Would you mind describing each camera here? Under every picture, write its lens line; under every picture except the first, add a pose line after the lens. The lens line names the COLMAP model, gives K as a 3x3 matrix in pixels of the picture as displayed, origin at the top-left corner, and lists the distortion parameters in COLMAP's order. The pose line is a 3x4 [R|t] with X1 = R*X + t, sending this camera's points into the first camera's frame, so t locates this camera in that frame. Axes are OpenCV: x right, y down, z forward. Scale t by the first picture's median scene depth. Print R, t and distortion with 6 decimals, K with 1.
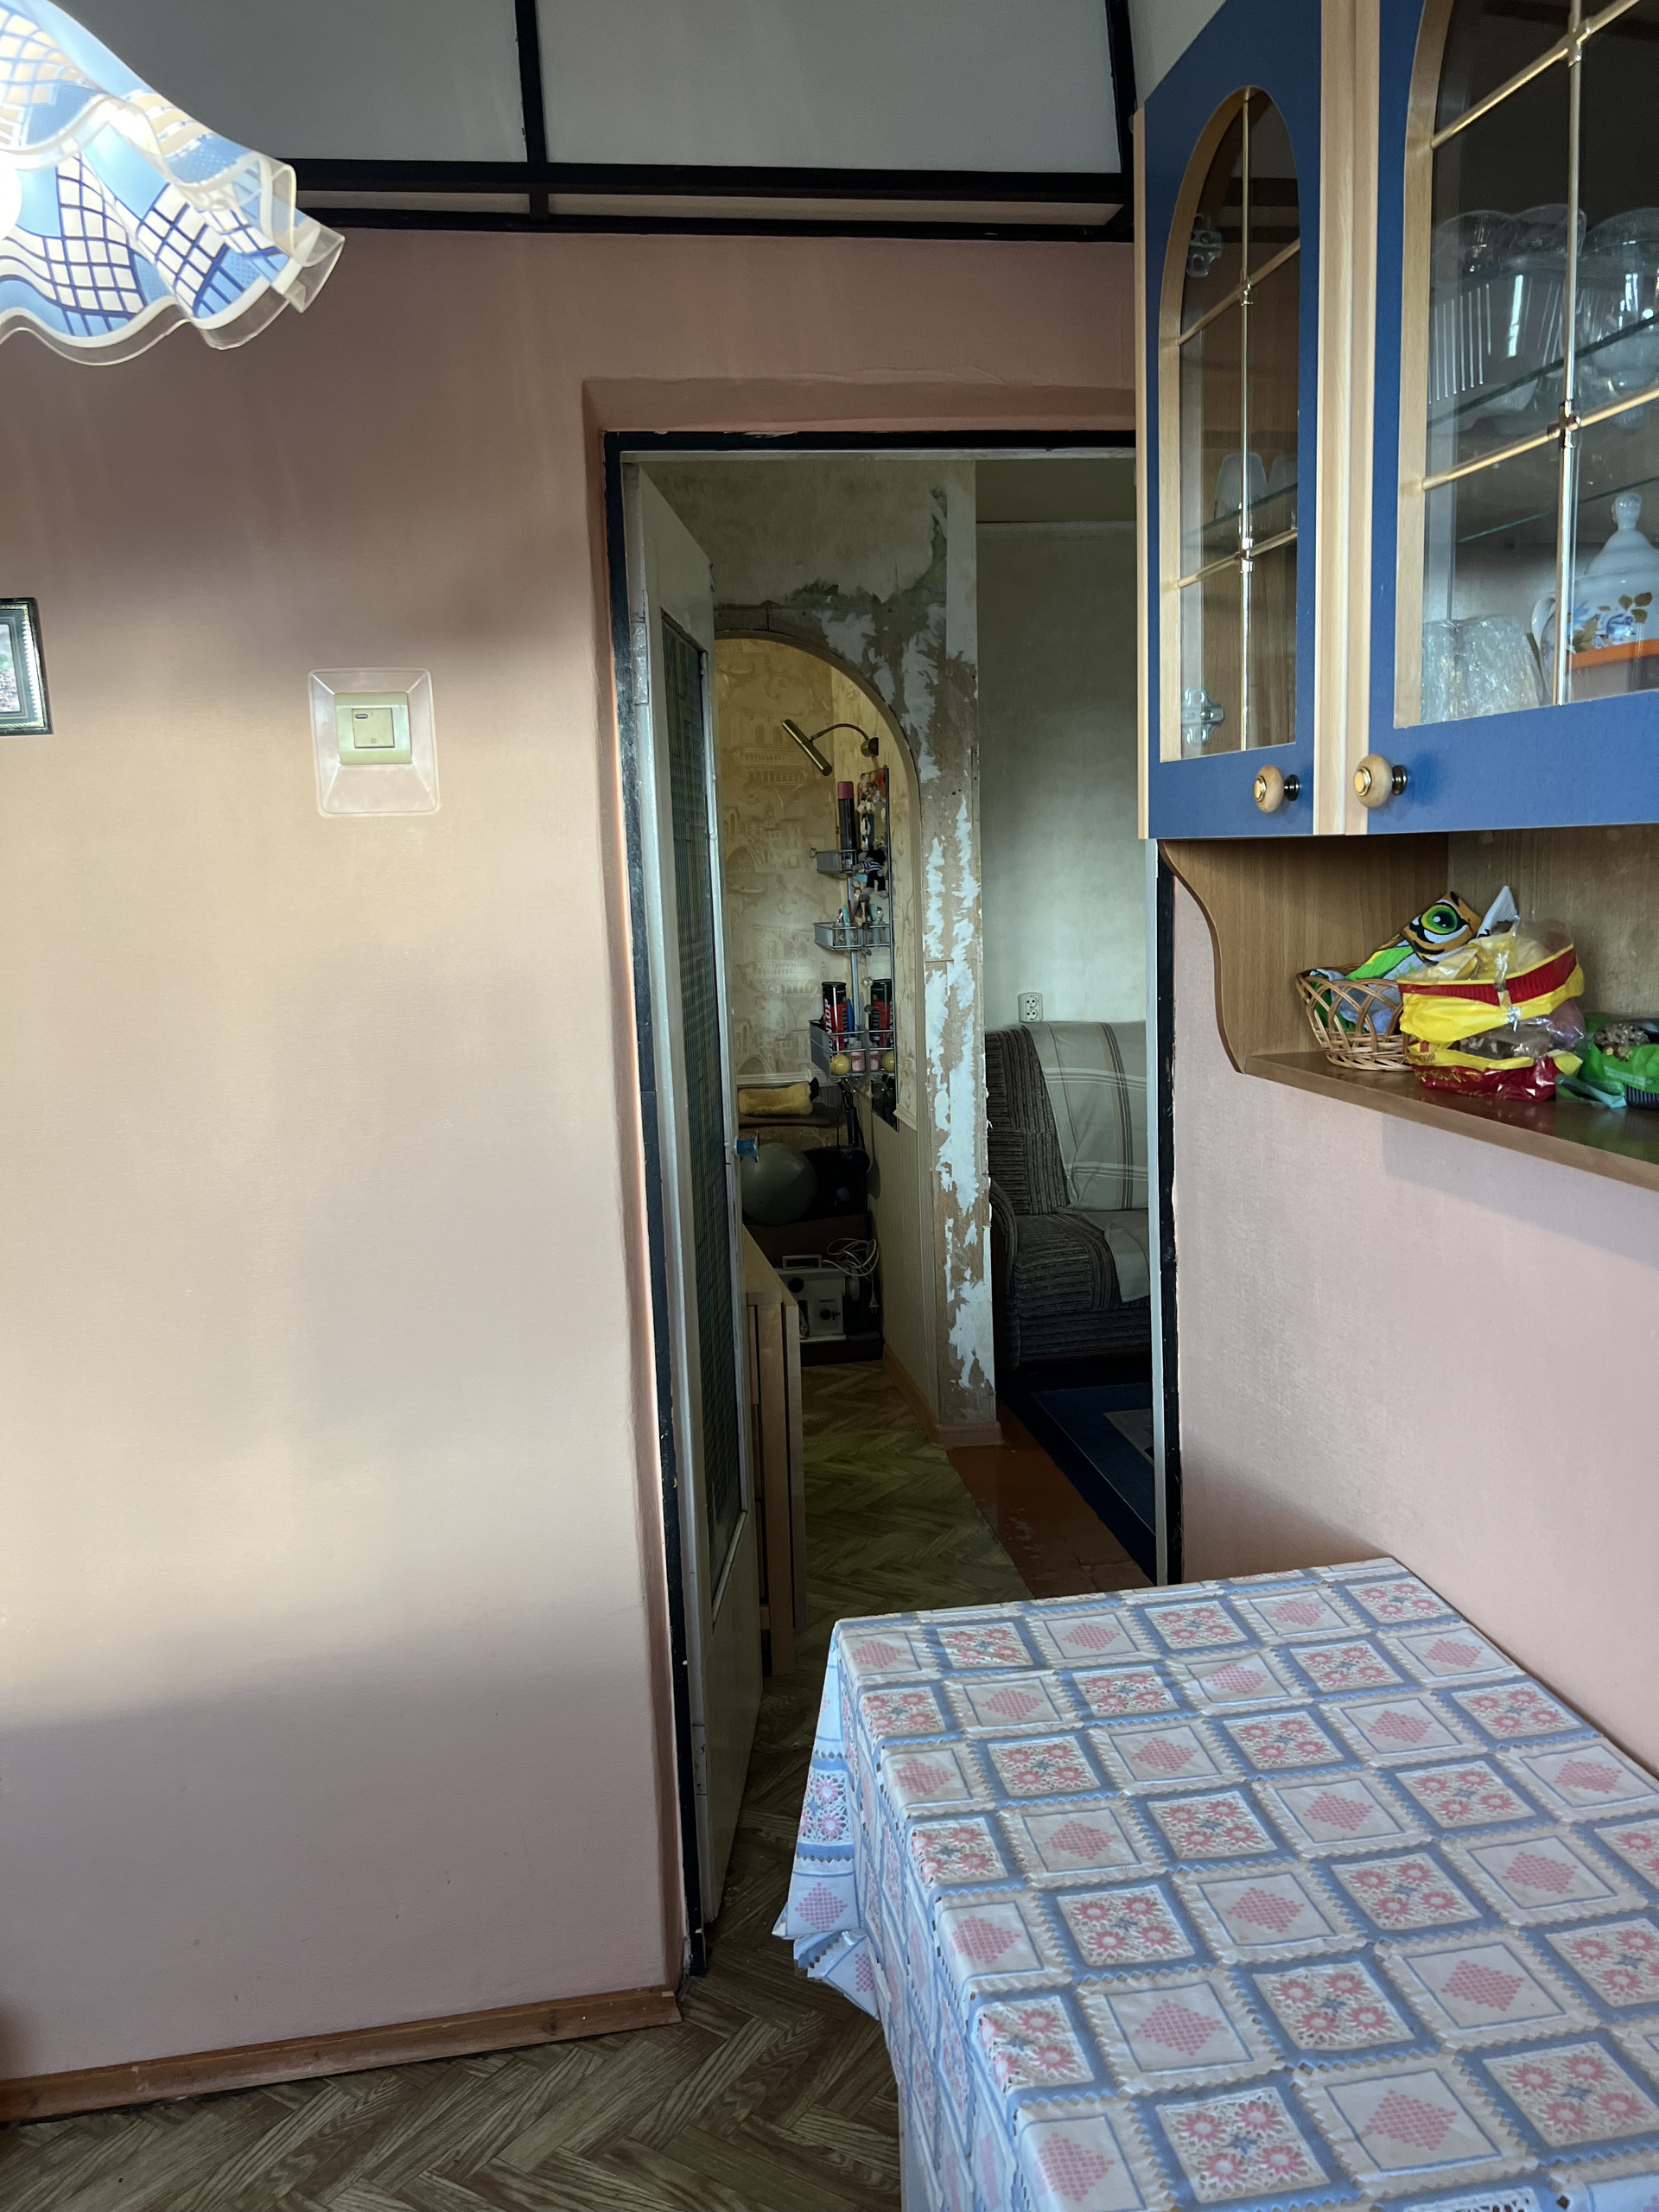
lens RADIAL K [[1654.2, 0, 817.7], [0, 1654.2, 1099.2], [0, 0, 1]] dist [0.053290, -0.068716]
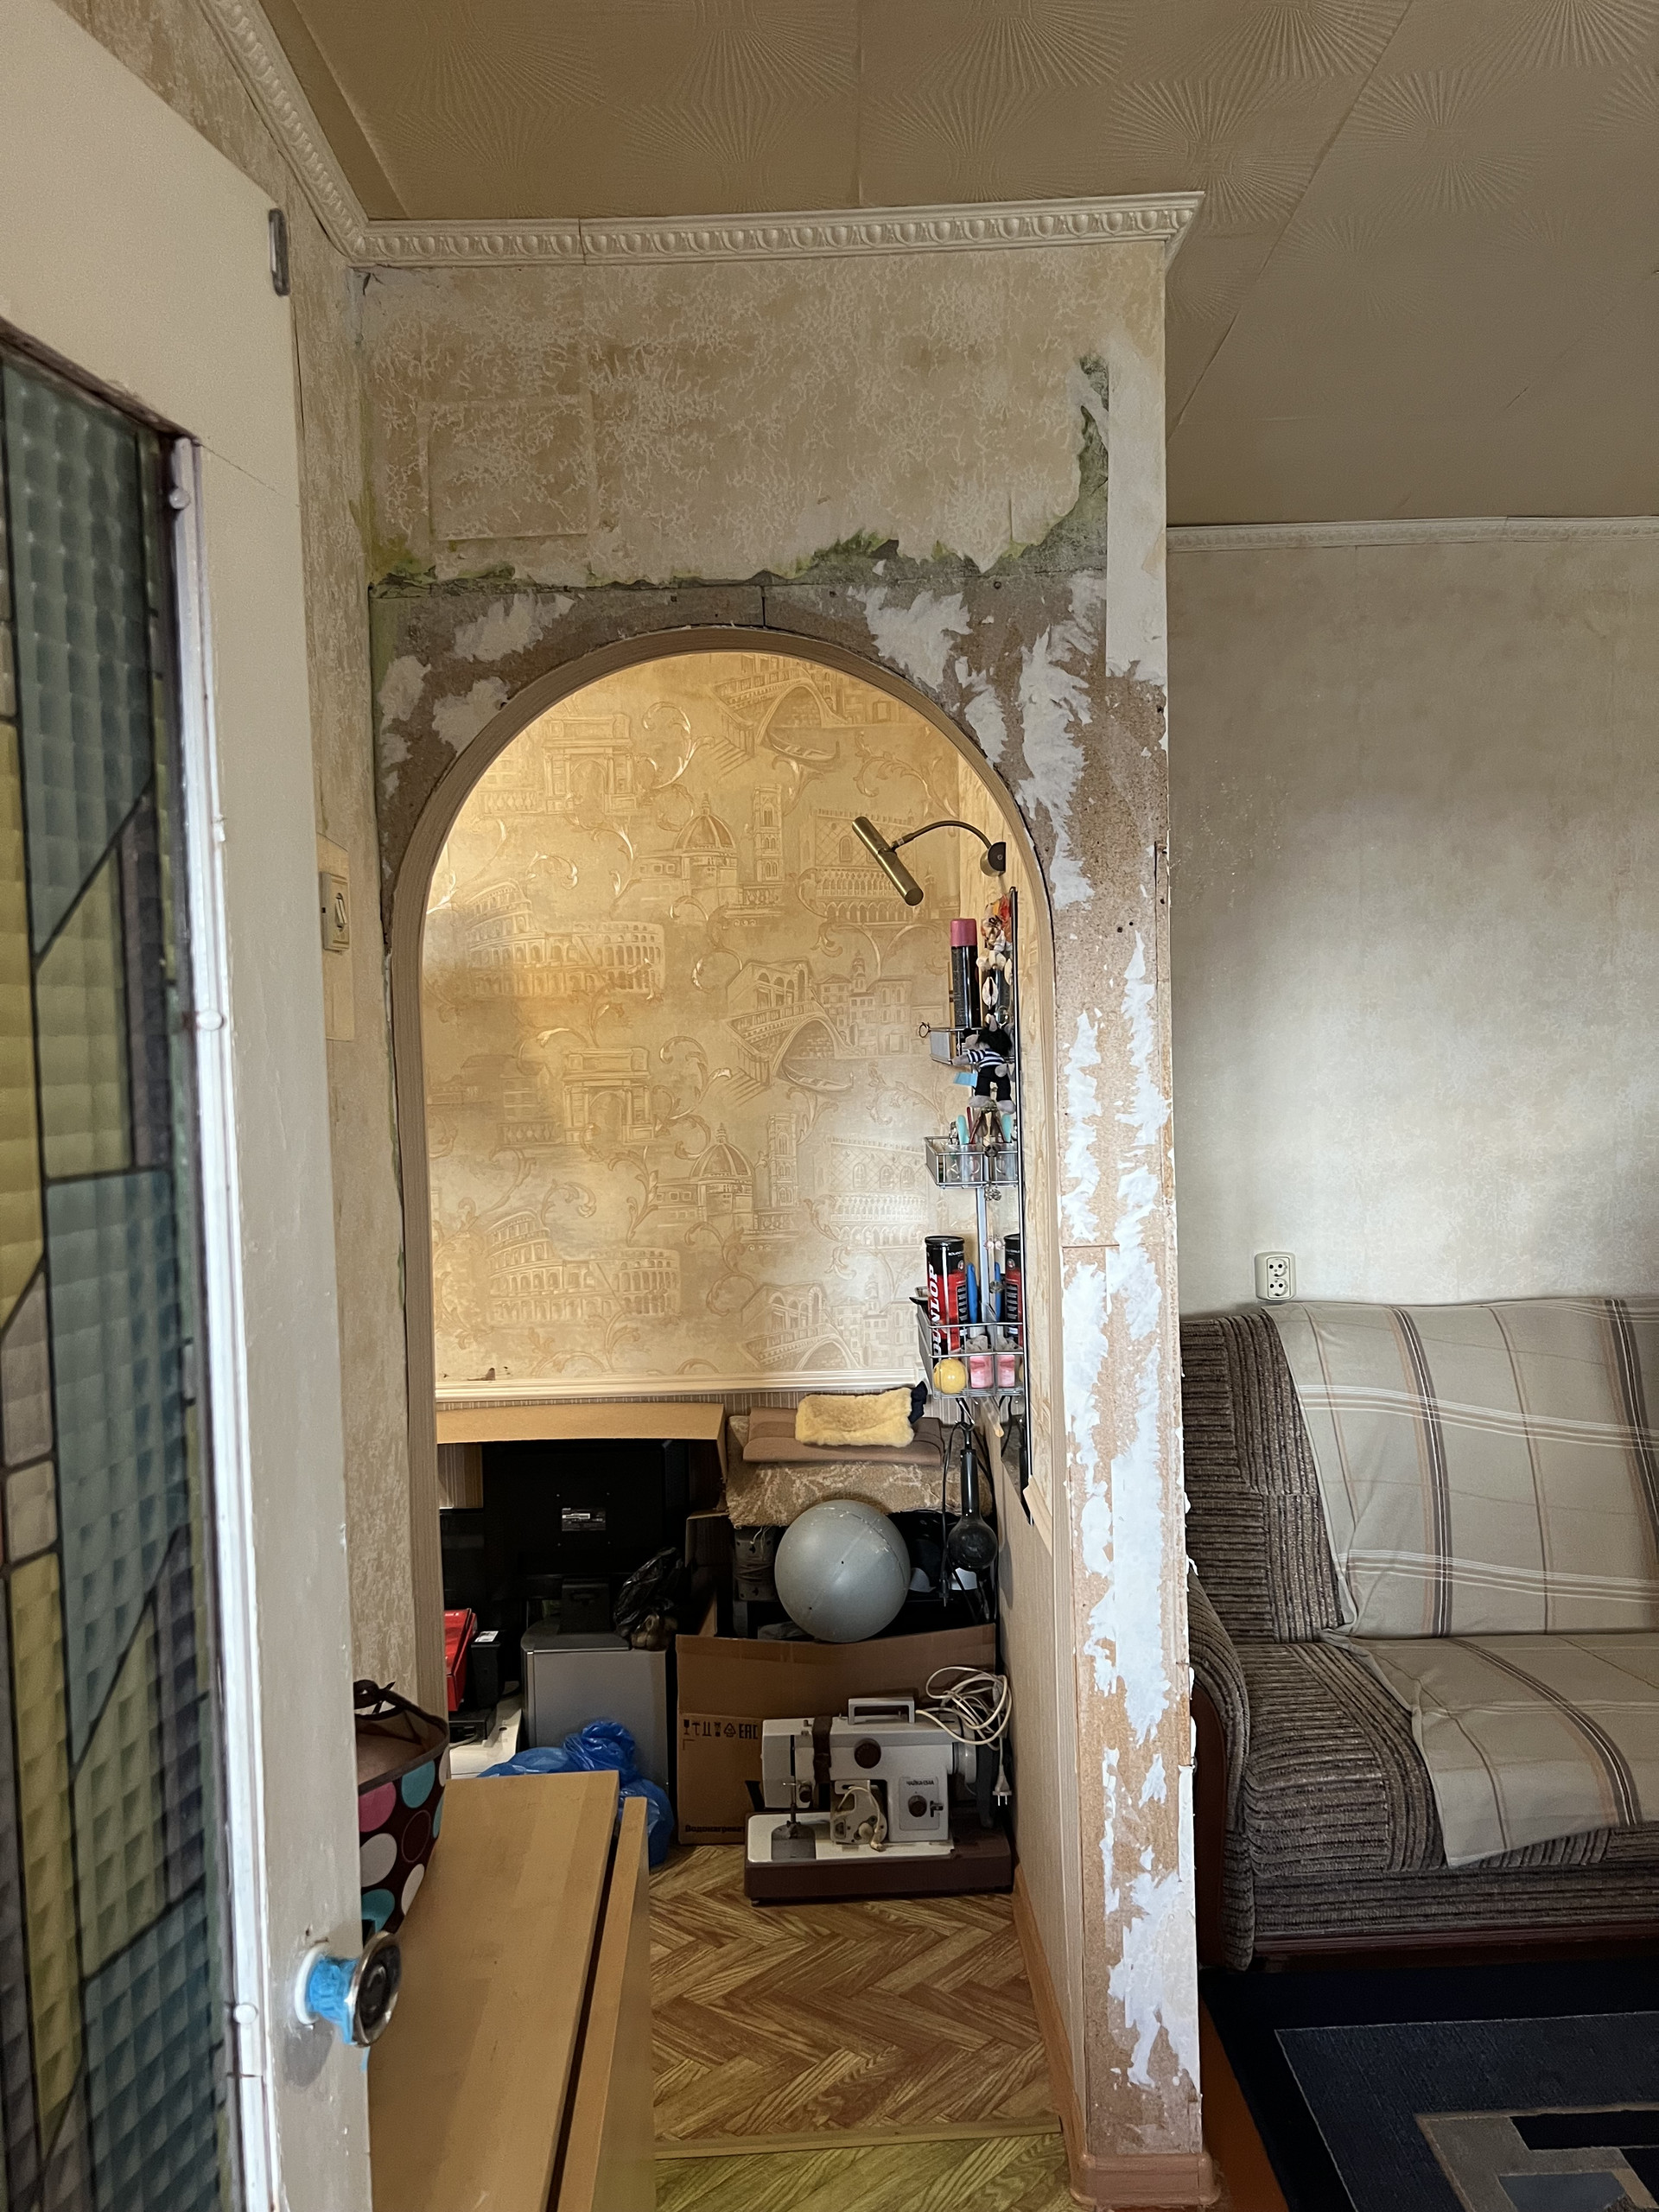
lens RADIAL K [[1654.2, 0, 816.4], [0, 1654.2, 1088.4], [0, 0, 1]] dist [0.053290, -0.068716]
pose [[0.989521, 0.014785, -0.143631, 0.054173], [-0.029477, 0.994480, -0.100703, -0.067795], [0.141350, 0.103881, 0.984494, 0.409012]]
